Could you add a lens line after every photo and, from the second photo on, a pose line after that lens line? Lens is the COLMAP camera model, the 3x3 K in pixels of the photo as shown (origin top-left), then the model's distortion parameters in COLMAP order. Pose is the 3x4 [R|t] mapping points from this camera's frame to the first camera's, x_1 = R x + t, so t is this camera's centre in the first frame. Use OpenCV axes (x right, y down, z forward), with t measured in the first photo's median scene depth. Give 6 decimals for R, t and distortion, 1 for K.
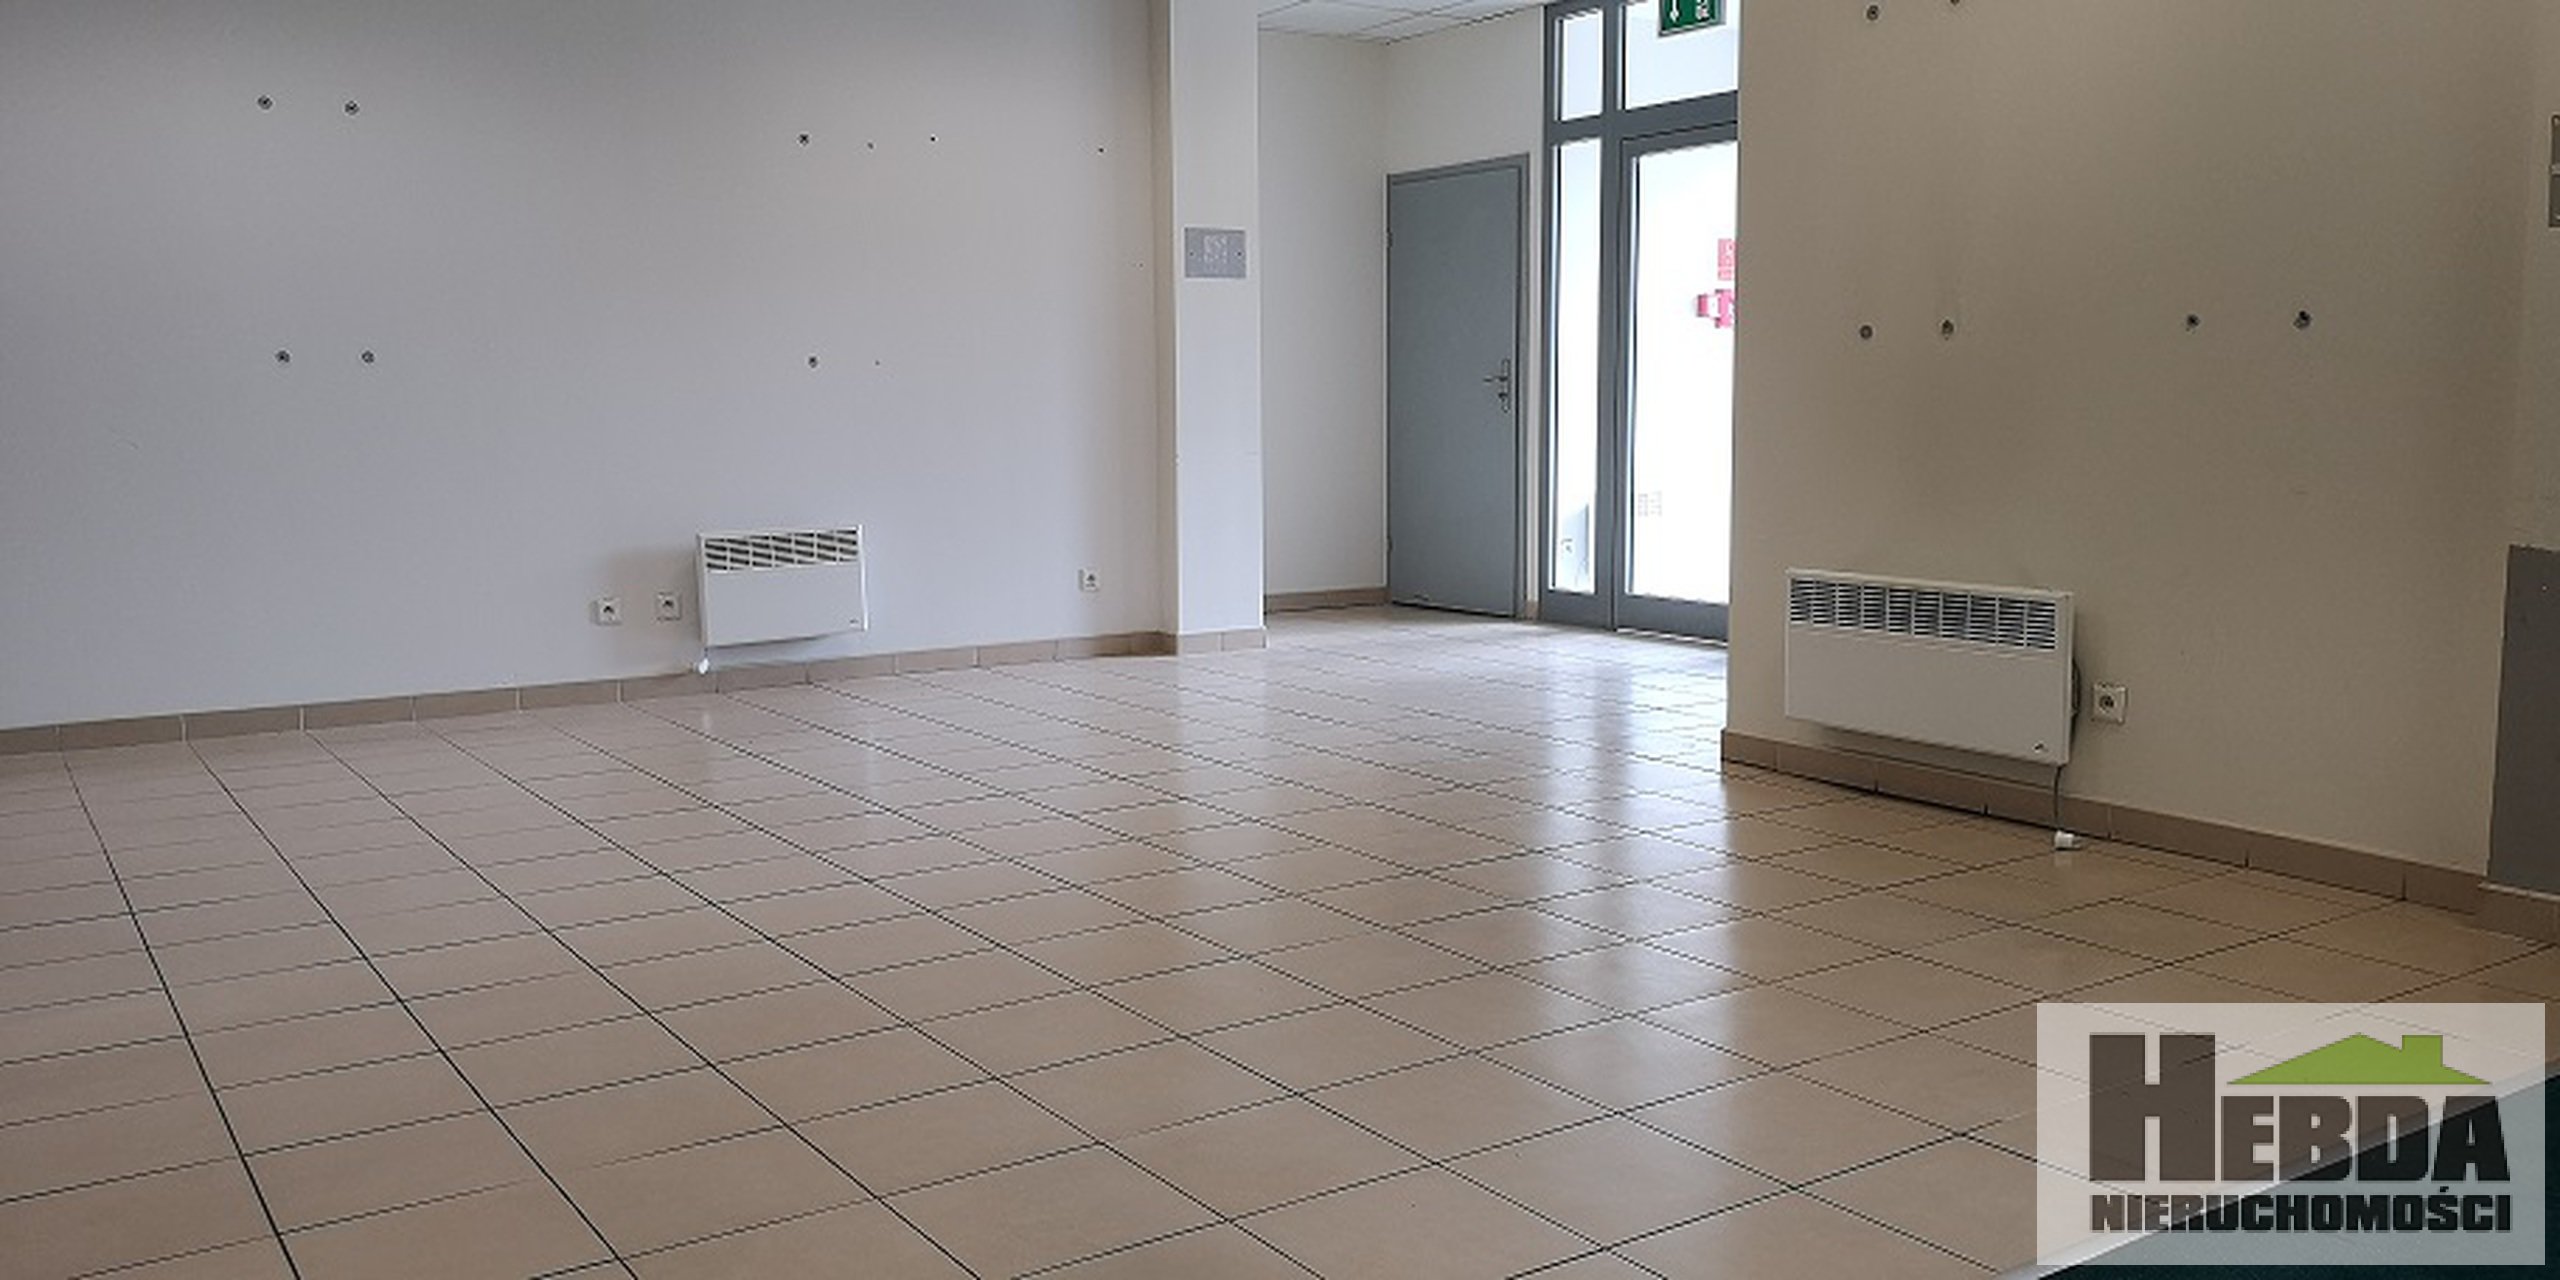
lens RADIAL K [[1999.1, 0, 1280.0], [0, 1999.1, 640.0], [0, 0, 1]] dist [0.007462, -0.000104]
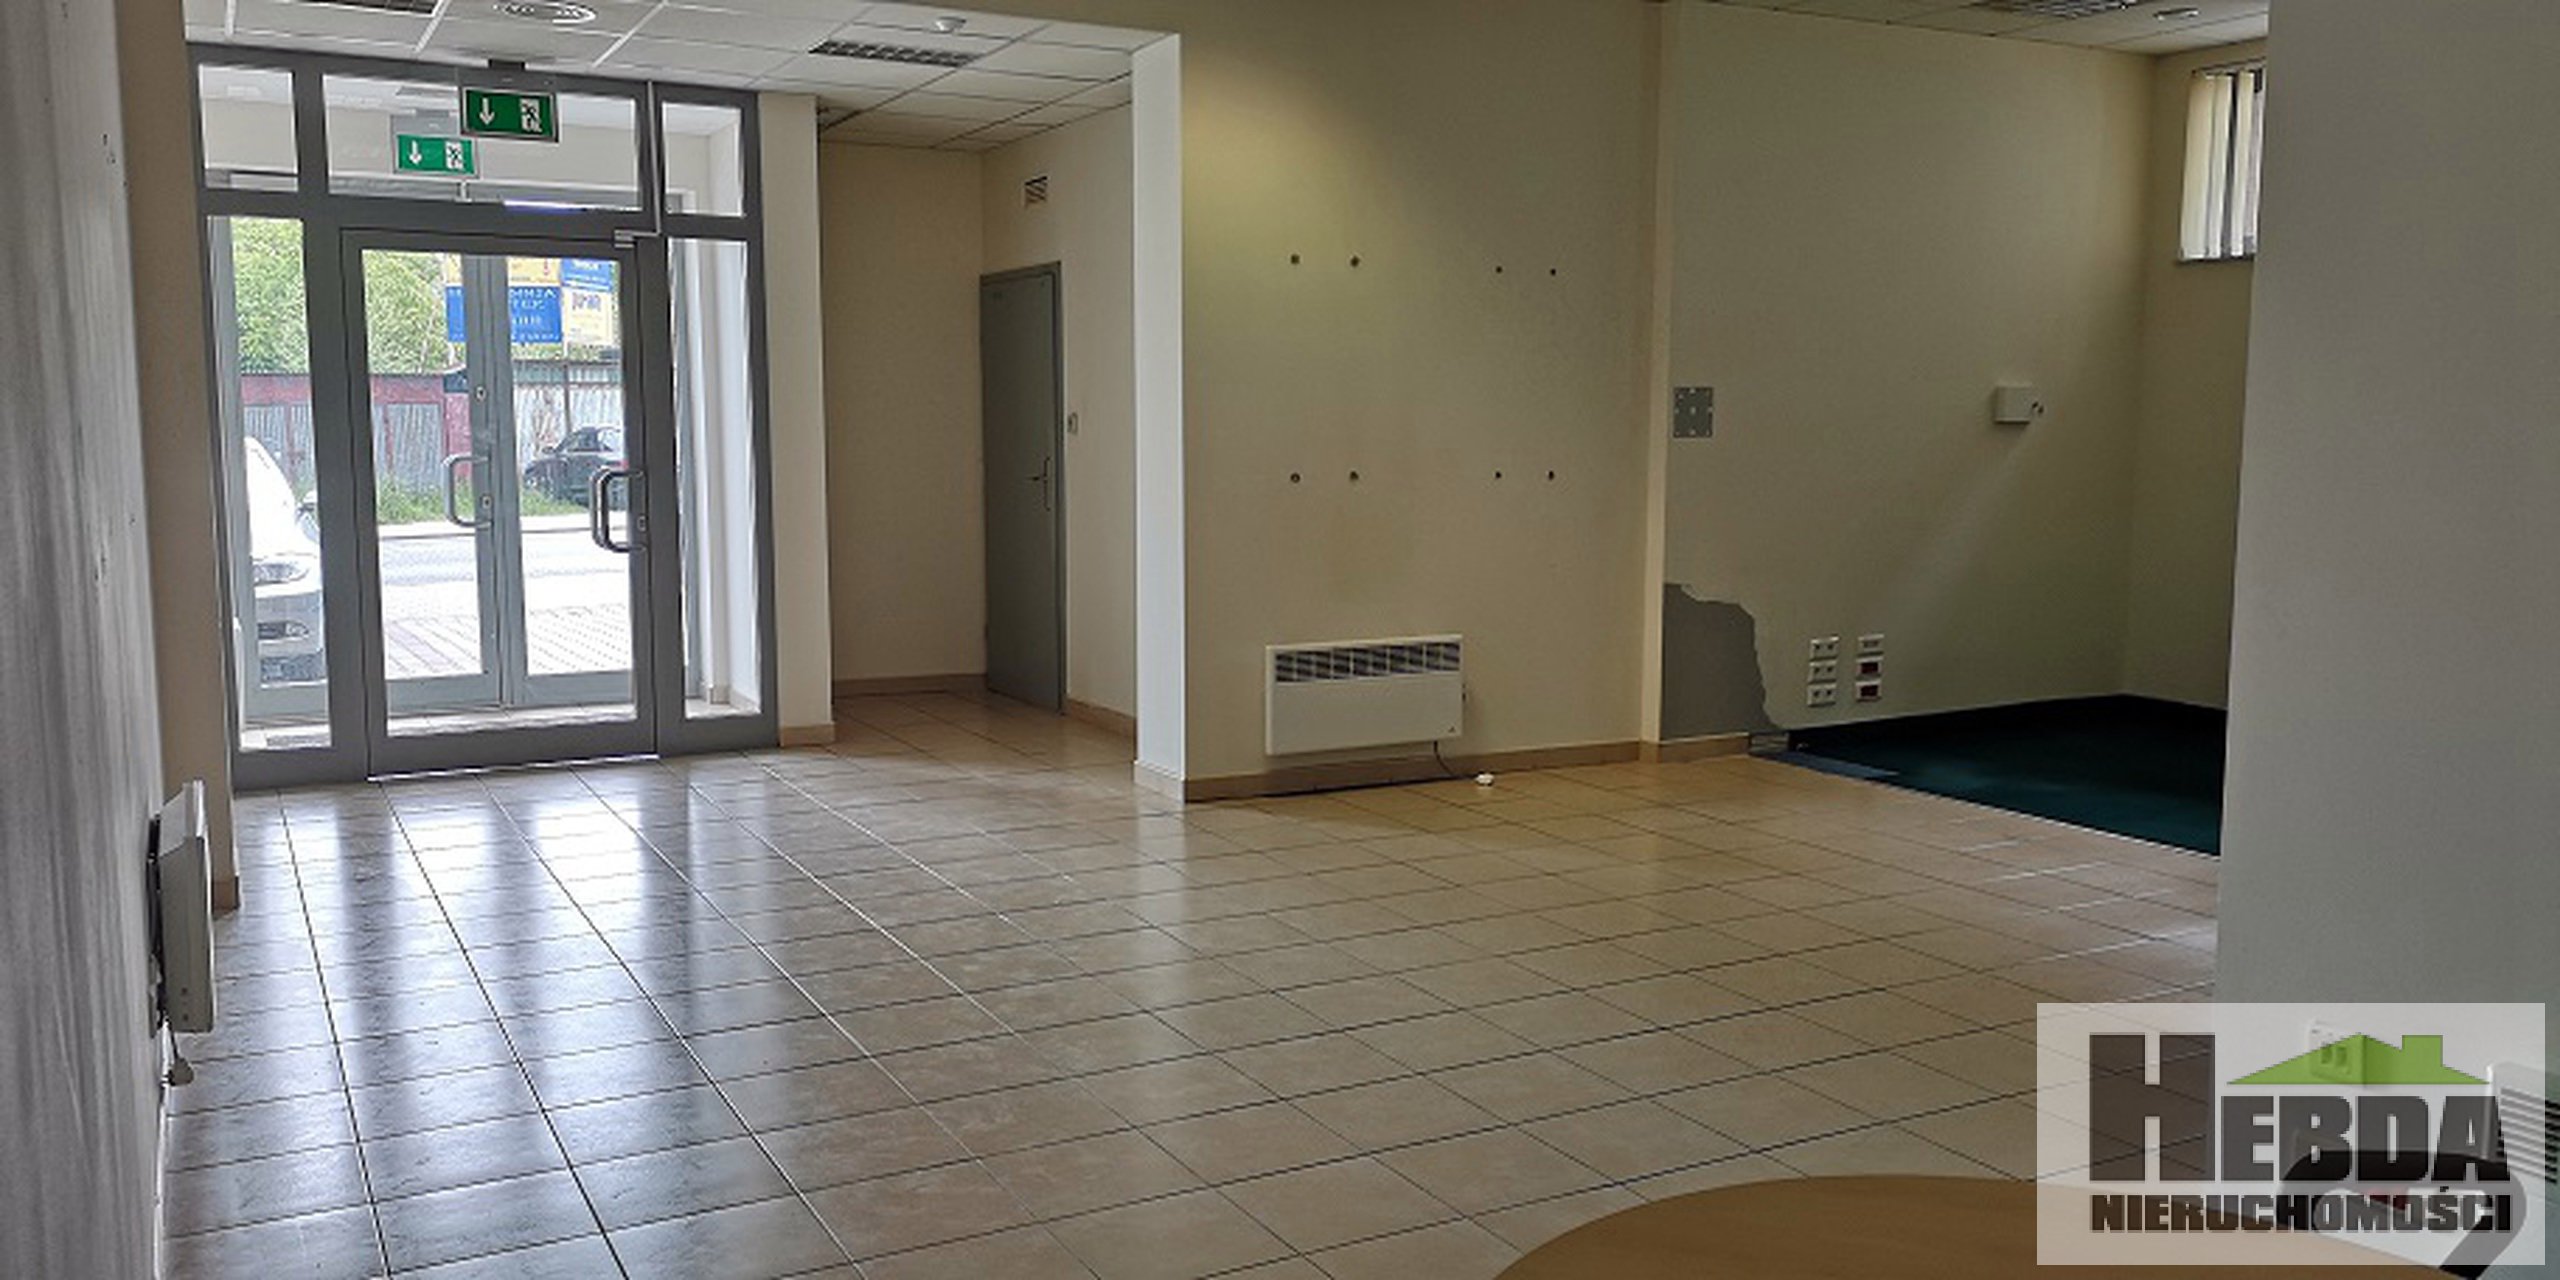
lens RADIAL K [[1999.1, 0, 1280.0], [0, 1999.1, 640.0], [0, 0, 1]] dist [0.007462, -0.000104]
pose [[0.098473, -0.098542, 0.990249, -1.131247], [0.117976, 0.989224, 0.086708, -0.161402], [-0.988122, 0.108287, 0.109038, 0.849681]]
